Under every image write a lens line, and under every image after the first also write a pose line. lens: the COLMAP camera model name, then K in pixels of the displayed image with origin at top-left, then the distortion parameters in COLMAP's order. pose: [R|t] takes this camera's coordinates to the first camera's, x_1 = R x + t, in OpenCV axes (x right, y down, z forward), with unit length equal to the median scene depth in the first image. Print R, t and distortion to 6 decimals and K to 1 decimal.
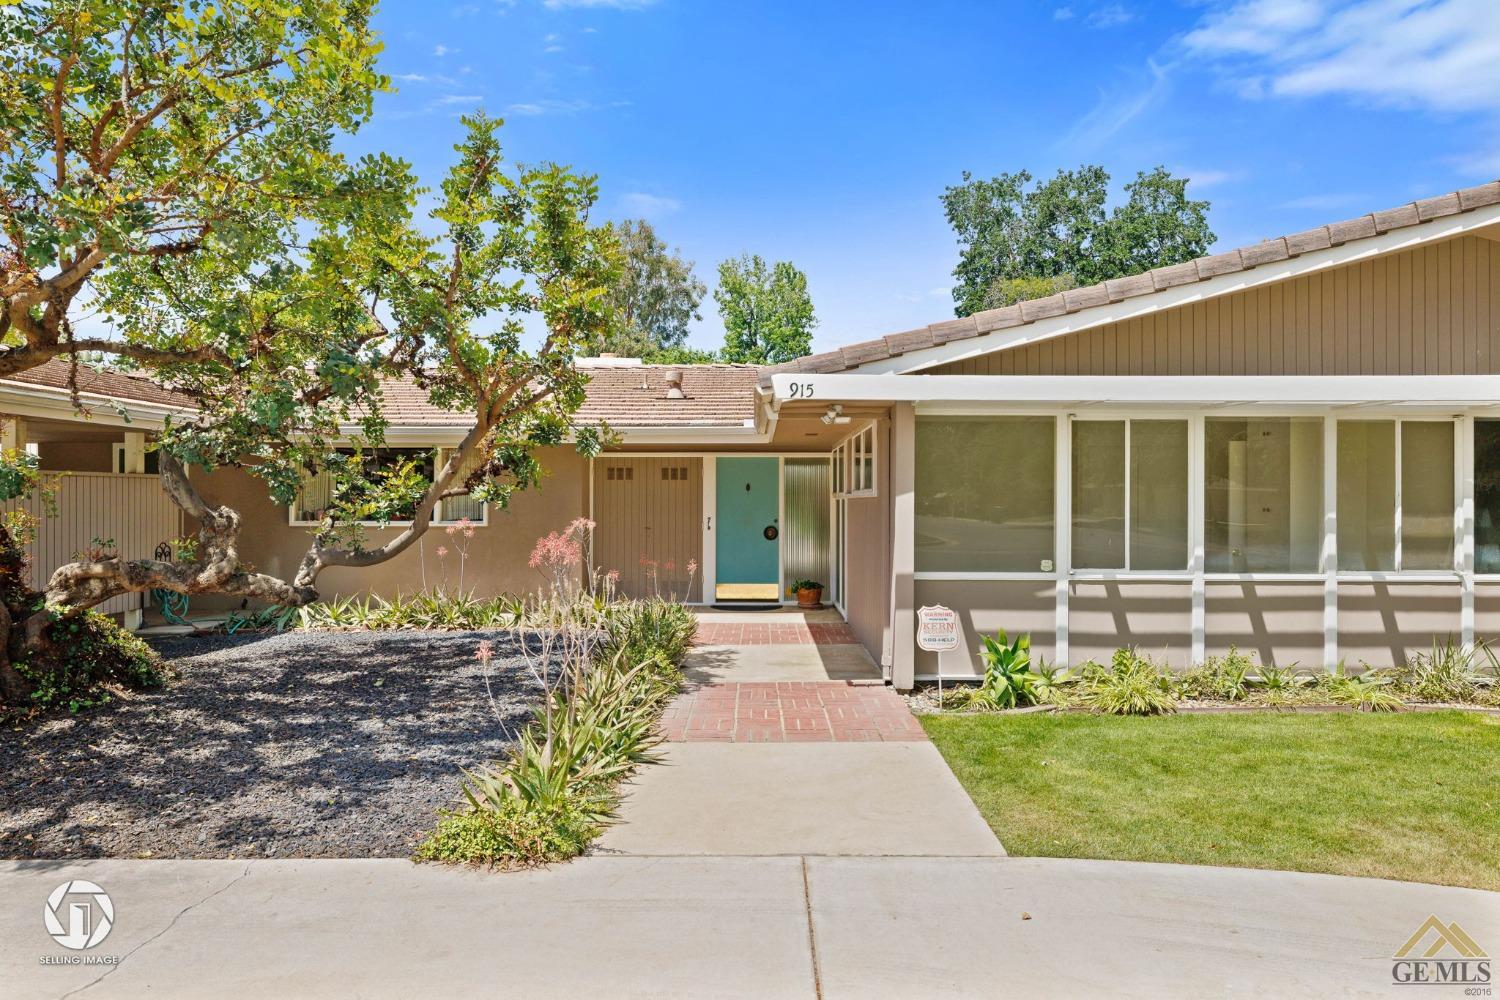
lens RADIAL K [[1007.6, 0, 750.0], [0, 1007.6, 500.0], [0, 0, 1]] dist [-0.036549, -0.000495]
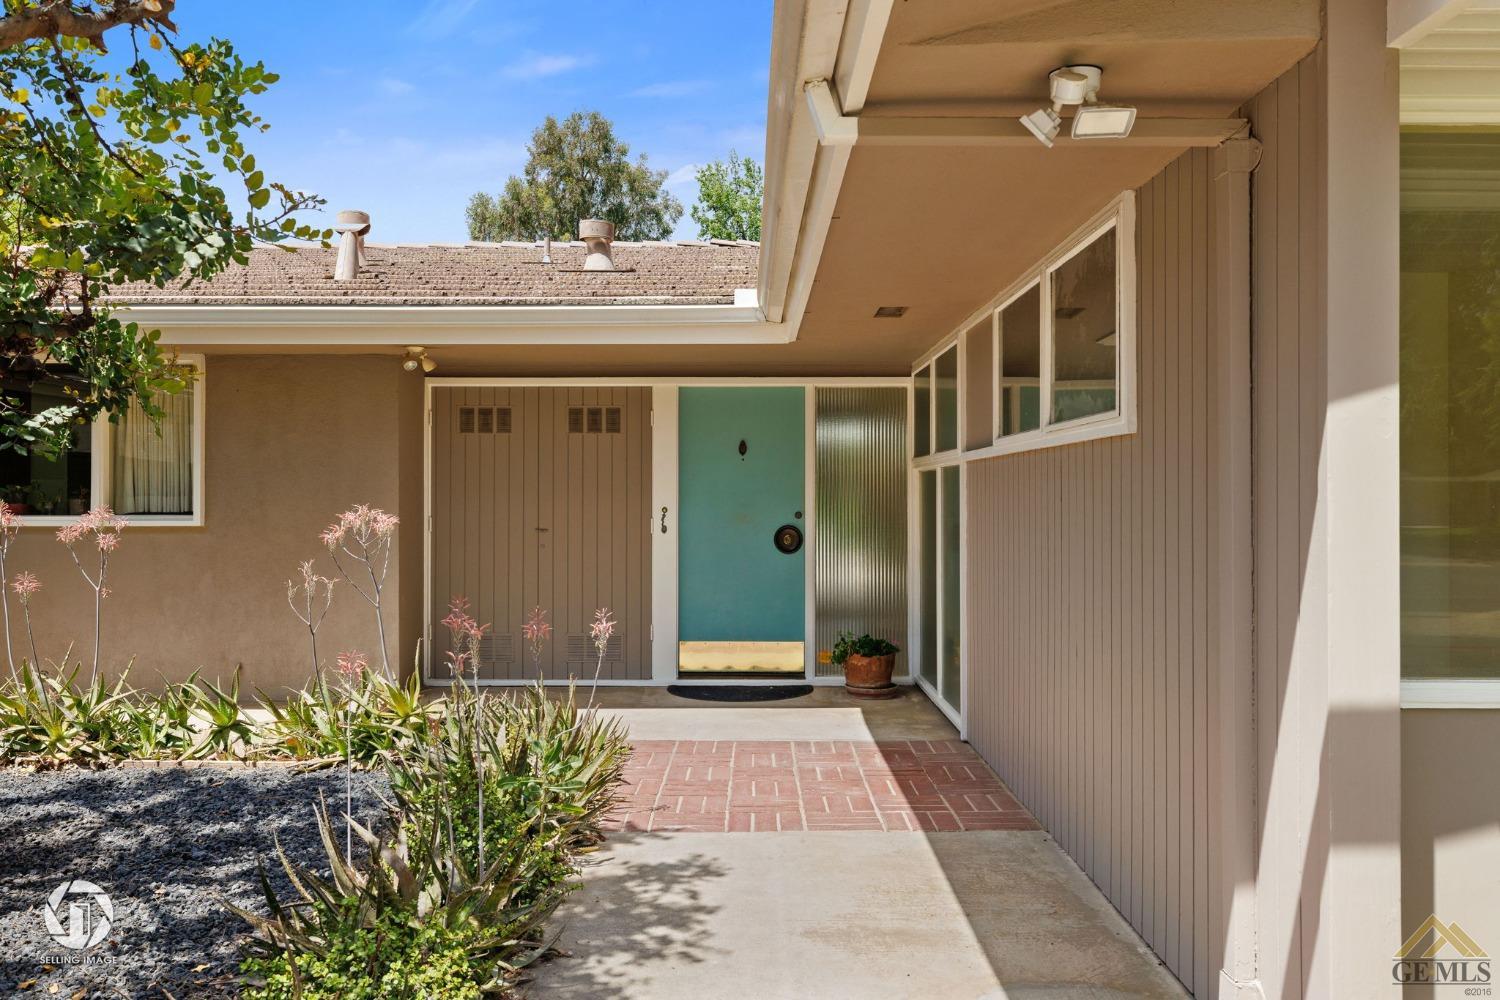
lens RADIAL K [[1007.6, 0, 750.0], [0, 1007.6, 500.0], [0, 0, 1]] dist [-0.036549, -0.000495]
pose [[0.999934, -0.001486, 0.011354, -0.003925], [0.001507, 0.999997, -0.001832, 0.014388], [-0.011351, 0.001849, 0.999934, 0.501775]]
